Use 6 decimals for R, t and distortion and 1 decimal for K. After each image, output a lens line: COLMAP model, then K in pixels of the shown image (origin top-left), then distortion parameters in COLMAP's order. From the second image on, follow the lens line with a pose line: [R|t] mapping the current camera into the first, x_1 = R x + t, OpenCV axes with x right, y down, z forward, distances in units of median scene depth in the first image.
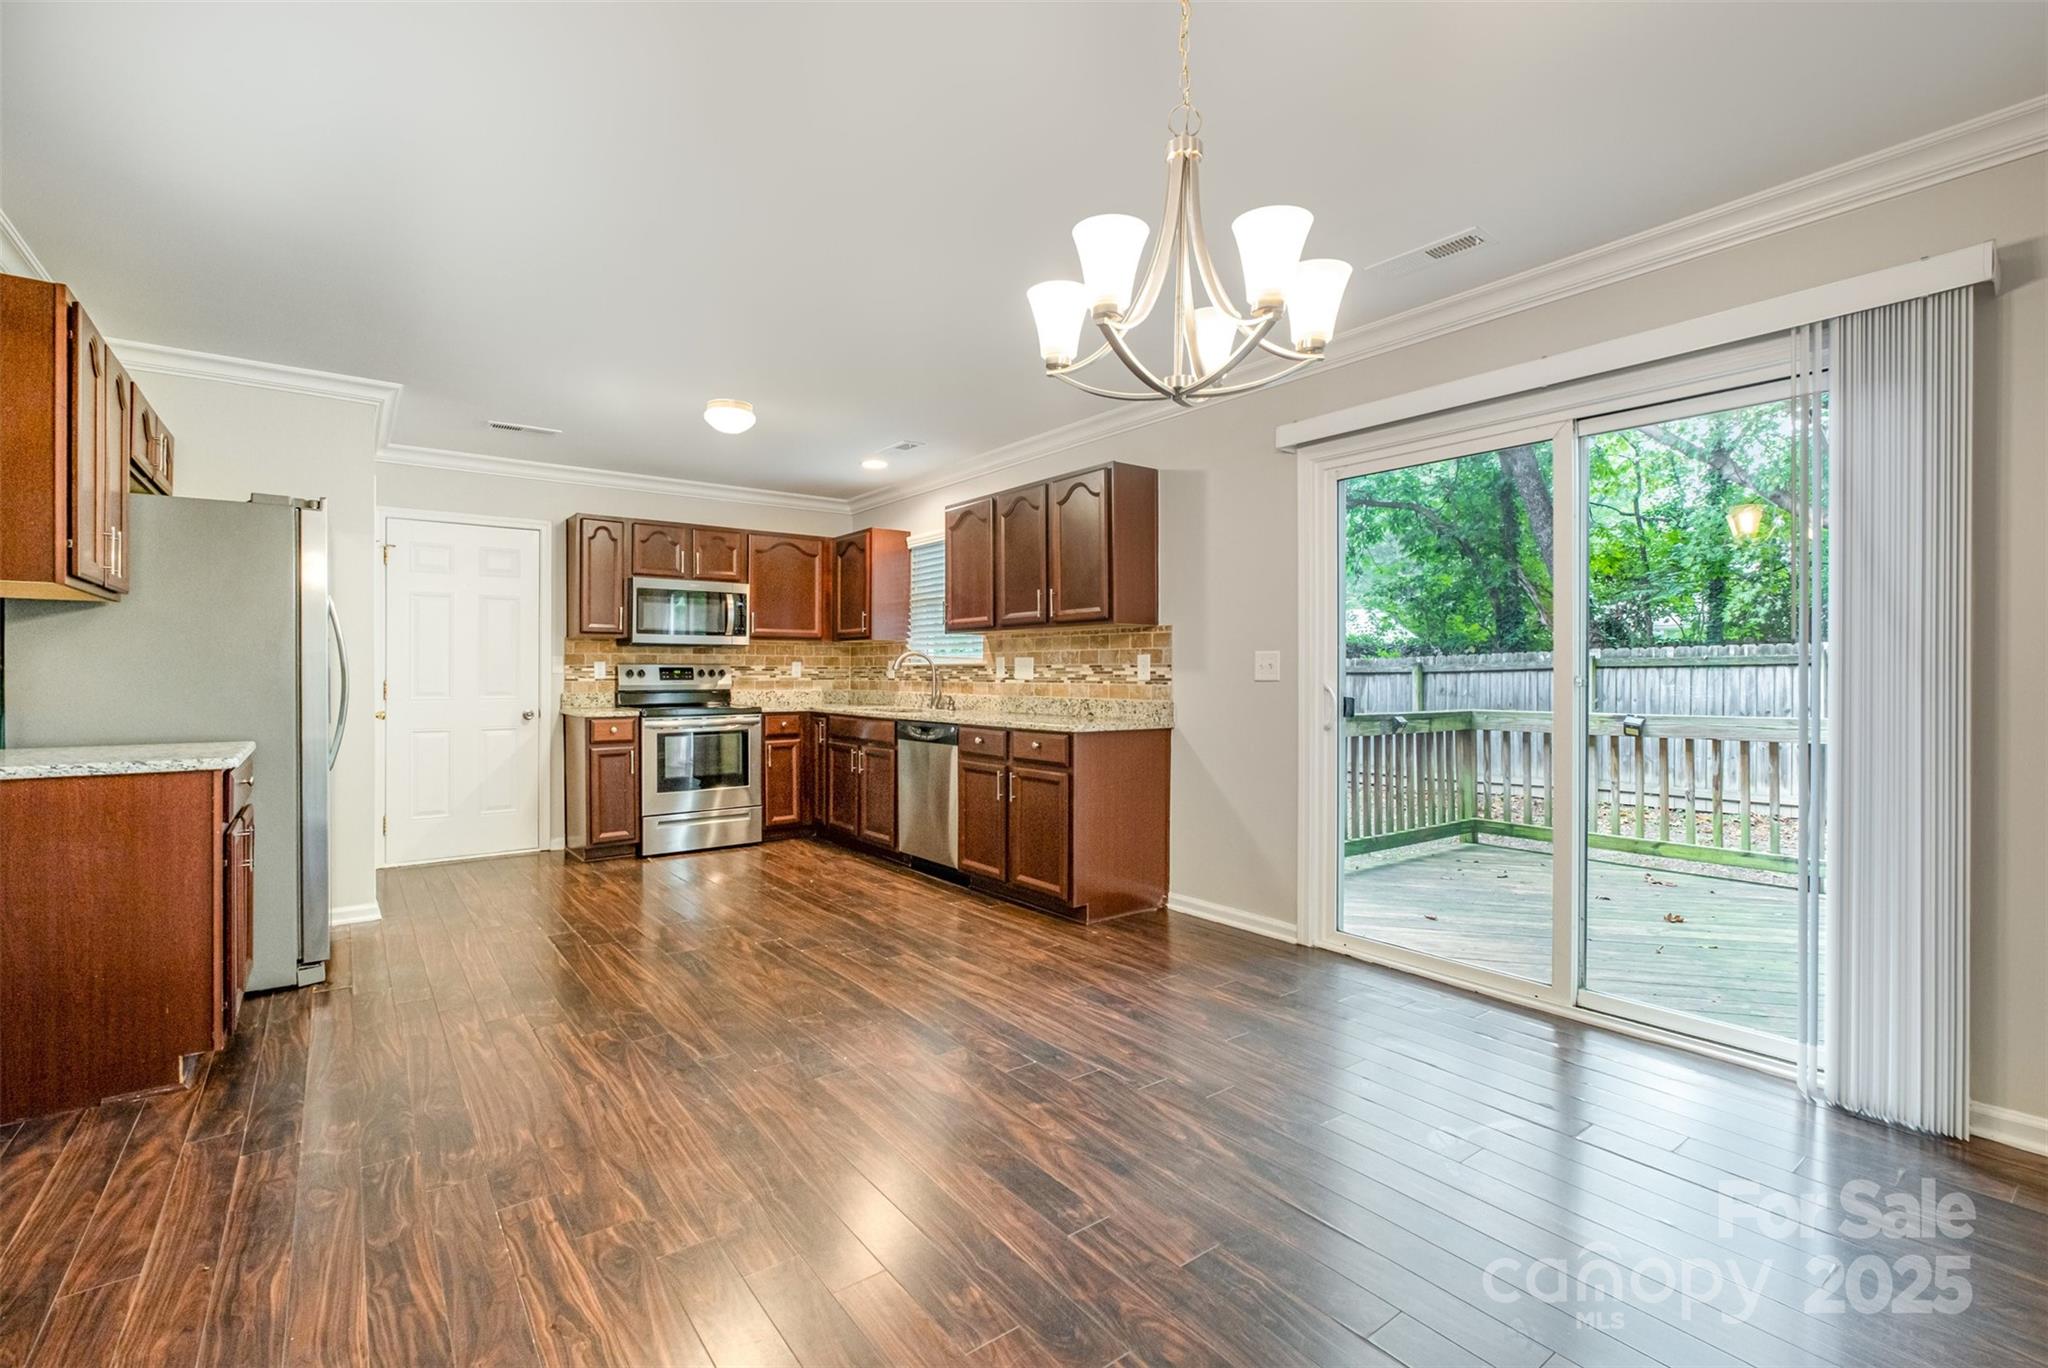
lens RADIAL K [[900.1, 0, 1003.6], [0, 900.1, 677.7], [0, 0, 1]] dist [-0.002562, -0.000265]
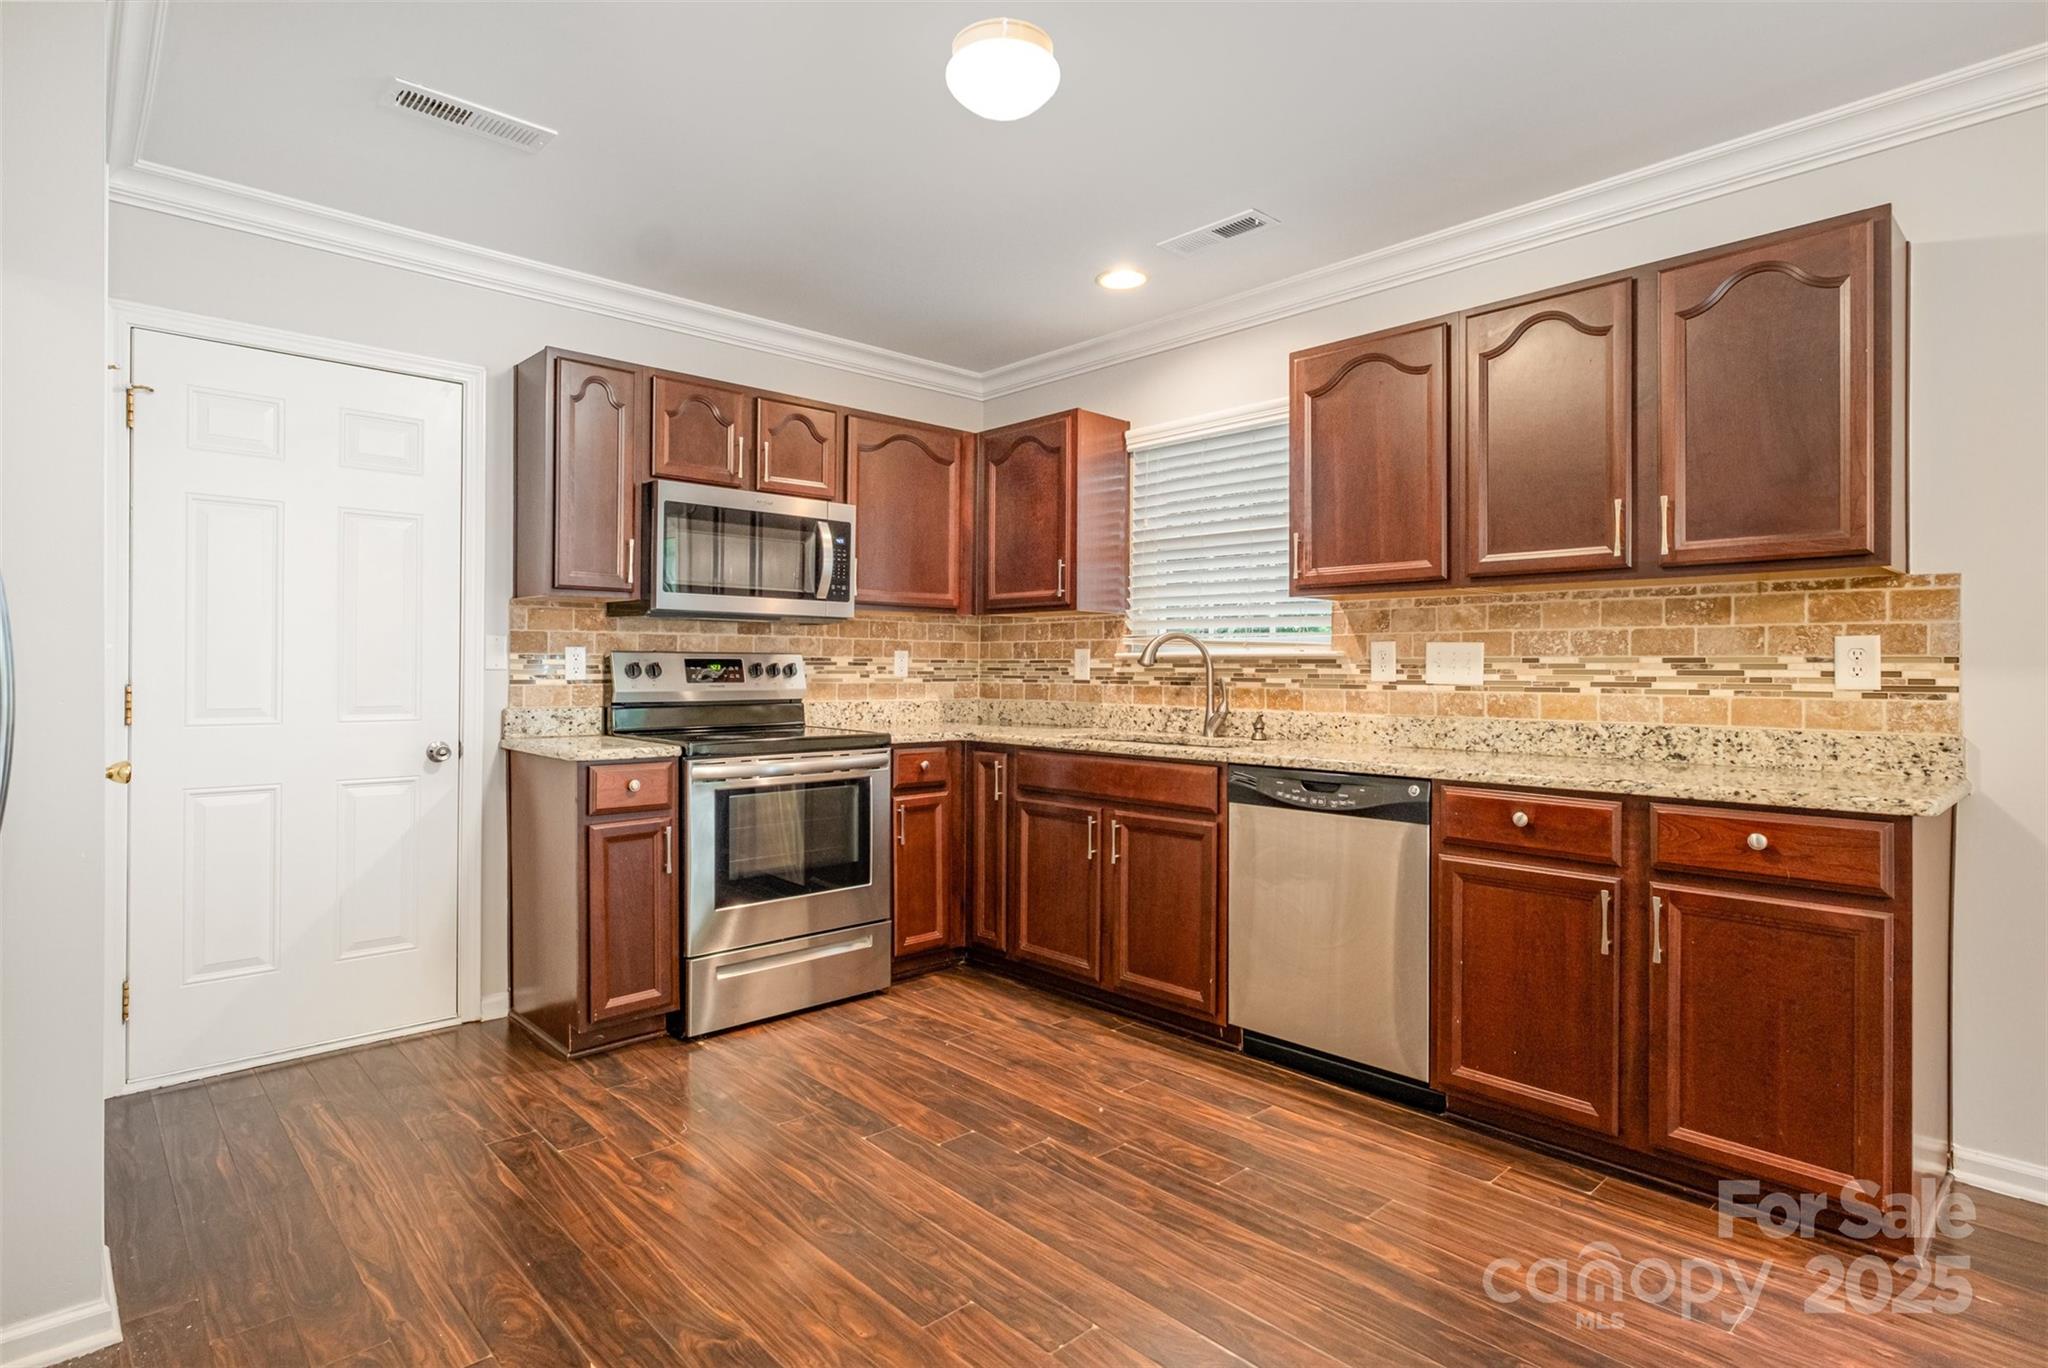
lens RADIAL K [[1080.5, 0, 1023.8], [0, 1080.5, 669.5], [0, 0, 1]] dist [0.005659, 0.005324]
pose [[0.994695, 0.004380, 0.102778, -0.277215], [-0.003770, 0.999974, -0.006135, -0.002158], [-0.102802, 0.005715, 0.994685, 0.383449]]
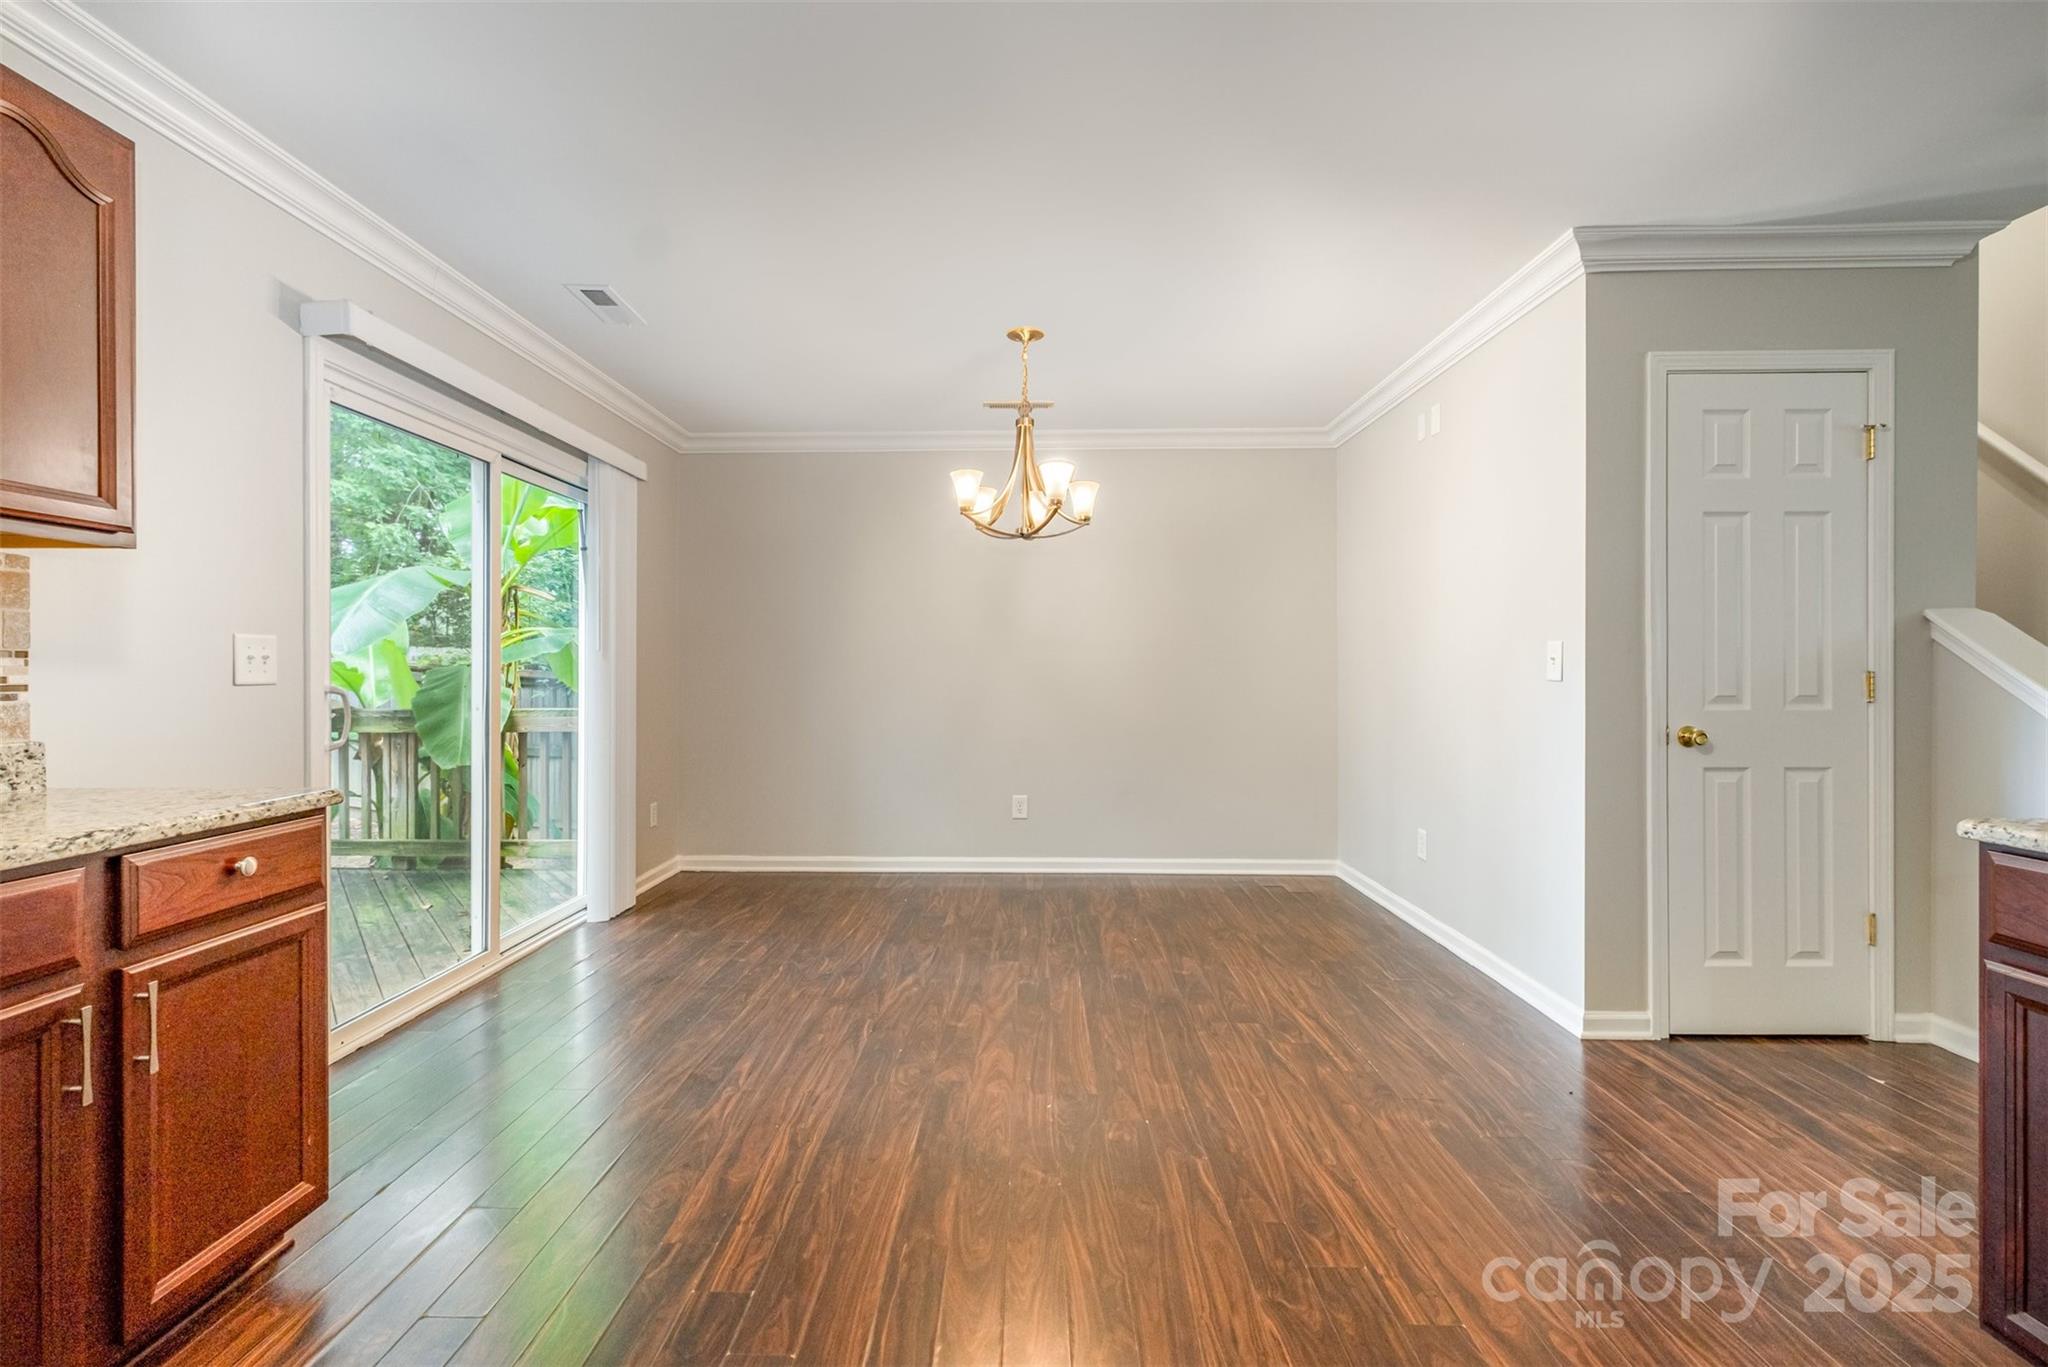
lens RADIAL K [[868.8, 0, 1021.6], [0, 868.8, 677.2], [0, 0, 1]] dist [-0.000028, 0.000151]
pose [[-0.785194, -0.005001, 0.619230, -0.329357], [0.003765, 0.999910, 0.012849, -0.004706], [-0.619238, 0.012420, -0.785105, 0.813024]]
